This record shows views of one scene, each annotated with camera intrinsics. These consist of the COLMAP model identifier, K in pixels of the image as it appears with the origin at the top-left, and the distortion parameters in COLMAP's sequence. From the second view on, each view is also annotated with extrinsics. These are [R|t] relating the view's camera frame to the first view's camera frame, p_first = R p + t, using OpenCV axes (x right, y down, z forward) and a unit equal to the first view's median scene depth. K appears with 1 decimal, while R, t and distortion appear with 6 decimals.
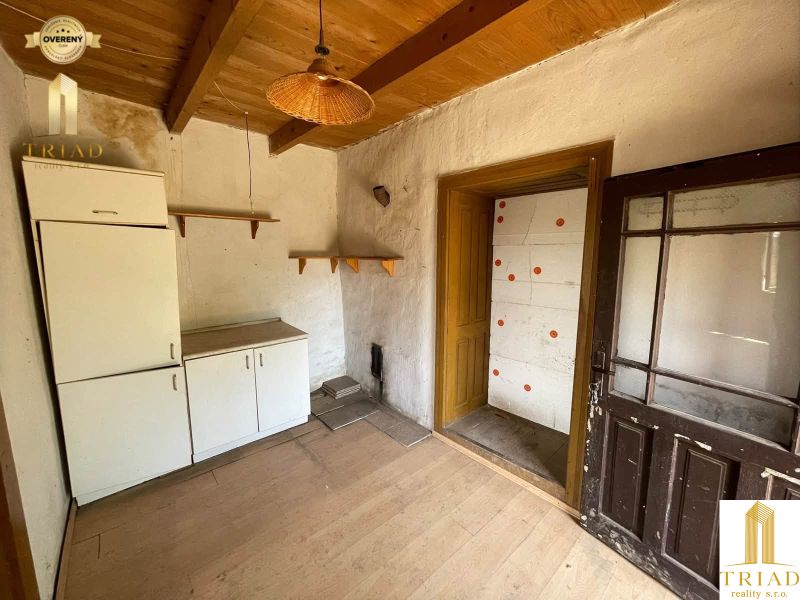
lens RADIAL K [[323.2, 0, 399.8], [0, 323.2, 294.5], [0, 0, 1]] dist [-0.000705, -0.000109]
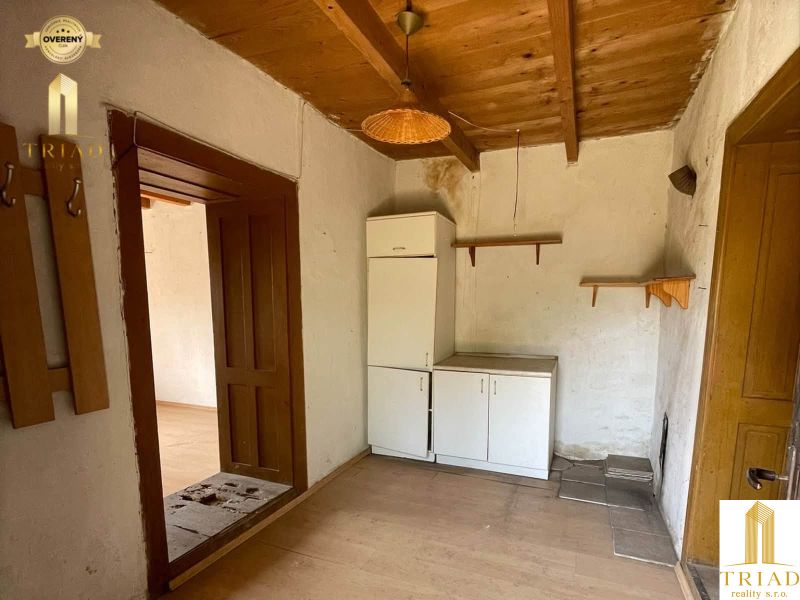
lens RADIAL K [[432.2, 0, 400.7], [0, 432.2, 357.9], [0, 0, 1]] dist [-0.002910, -0.001873]
pose [[0.428782, 0.118351, -0.895622, 0.602149], [-0.119803, 0.990075, 0.073476, 0.053866], [0.895429, 0.075793, 0.438705, 0.174721]]
